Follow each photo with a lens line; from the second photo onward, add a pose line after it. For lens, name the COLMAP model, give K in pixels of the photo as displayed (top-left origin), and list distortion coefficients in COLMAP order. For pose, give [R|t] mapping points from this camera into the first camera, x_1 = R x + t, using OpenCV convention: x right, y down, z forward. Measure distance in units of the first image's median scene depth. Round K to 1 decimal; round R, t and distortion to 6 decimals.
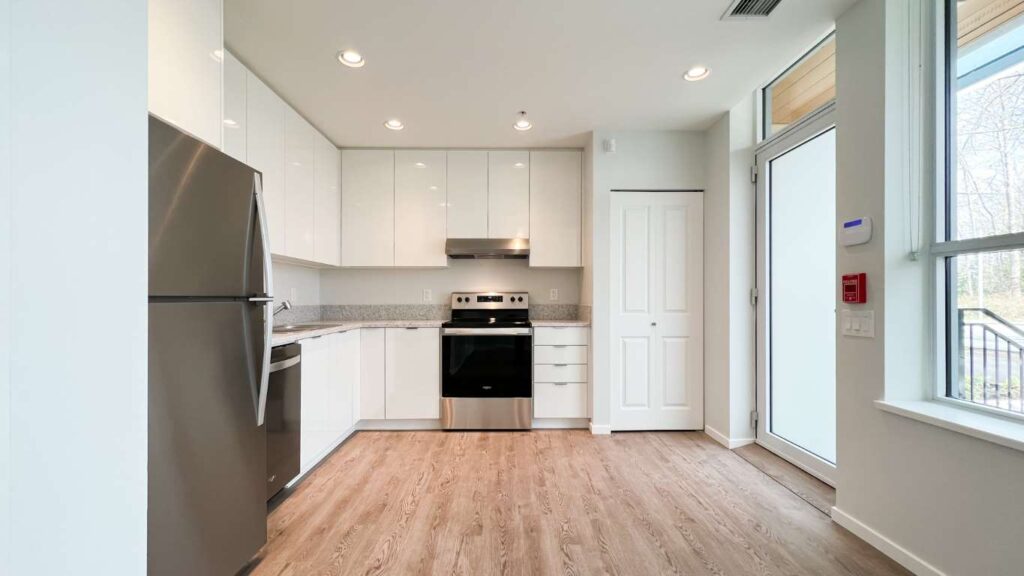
lens RADIAL K [[408.1, 0, 512.0], [0, 408.1, 299.8], [0, 0, 1]] dist [0.000889, 0.000312]
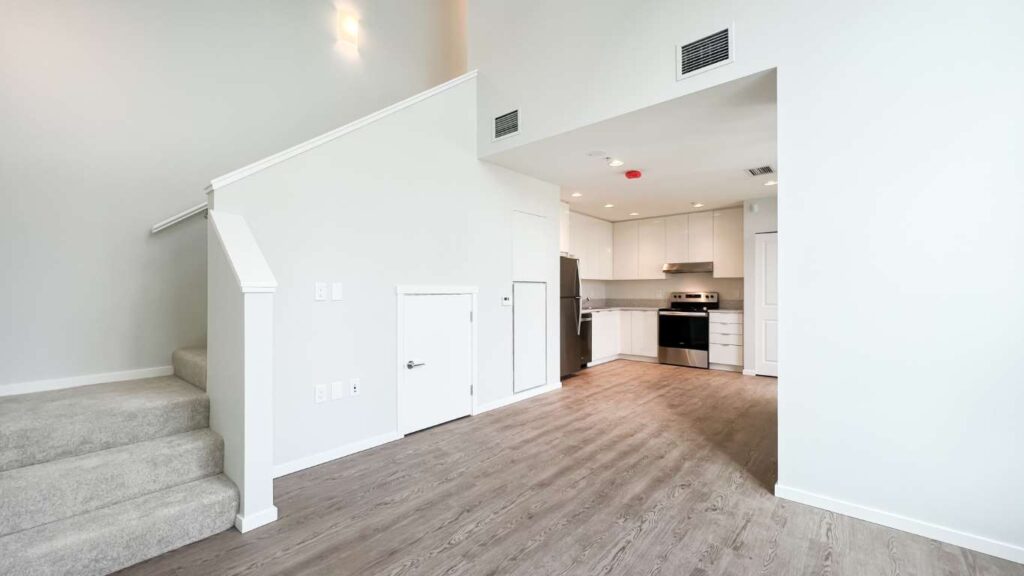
lens RADIAL K [[405.9, 0, 510.6], [0, 405.9, 294.8], [0, 0, 1]] dist [0.002773, 0.000484]
pose [[0.745994, 0.003212, -0.665945, 0.607829], [0.000087, 0.999988, 0.004920, -0.020151], [0.665952, -0.003728, 0.745985, -0.949798]]
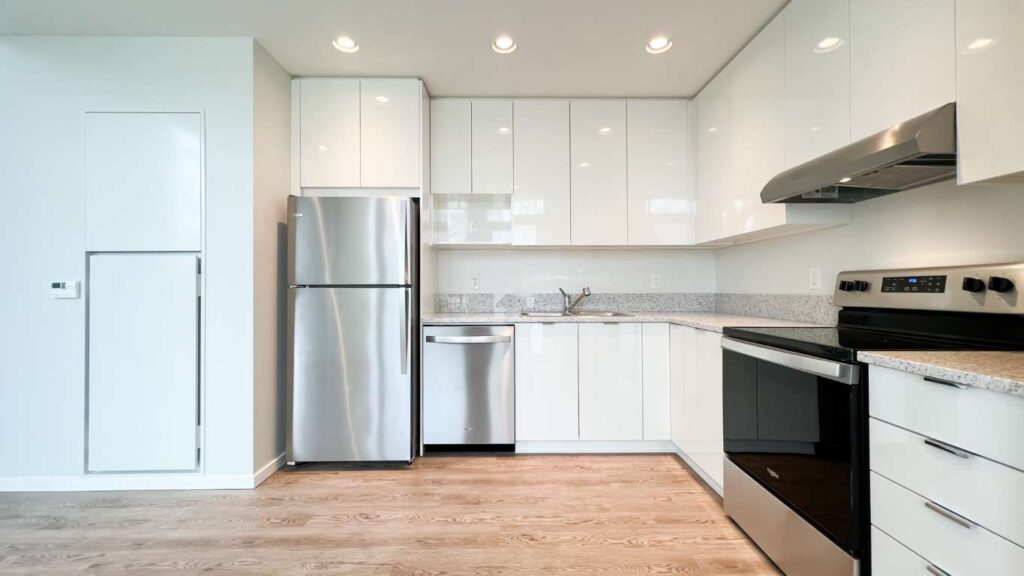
lens RADIAL K [[405.8, 0, 509.8], [0, 405.8, 284.6], [0, 0, 1]] dist [0.001029, 0.000163]
pose [[-0.004874, -0.005542, -0.999973, 0.412274], [0.000292, 0.999985, -0.005543, 0.000316], [0.999988, -0.000319, -0.004873, 0.705207]]
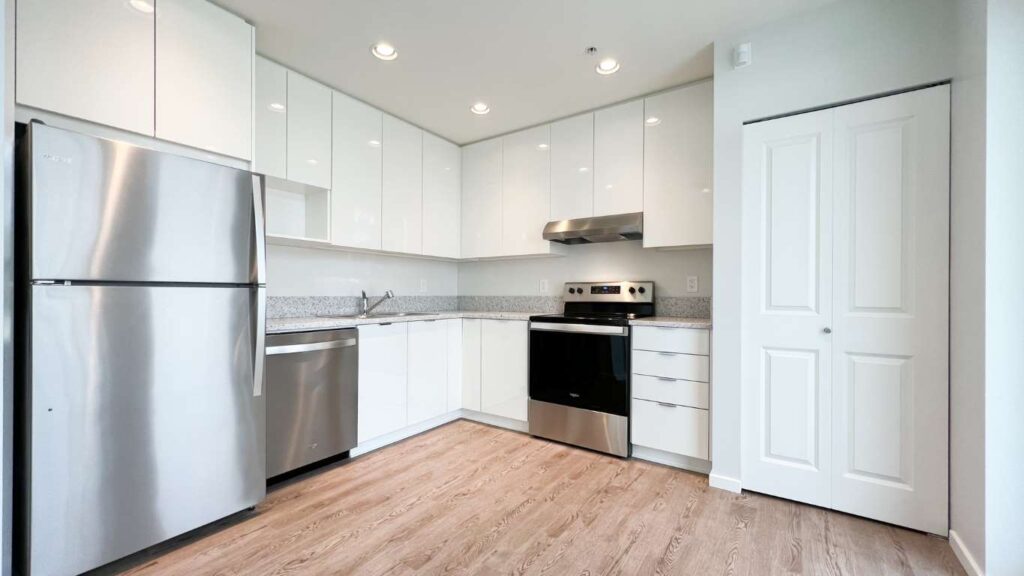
lens RADIAL K [[405.9, 0, 510.6], [0, 405.9, 294.8], [0, 0, 1]] dist [0.002773, 0.000484]
pose [[0.814835, 0.005120, -0.579670, 0.315806], [-0.005313, 0.999985, 0.001364, 0.009220], [0.579668, 0.001968, 0.814850, 0.248458]]
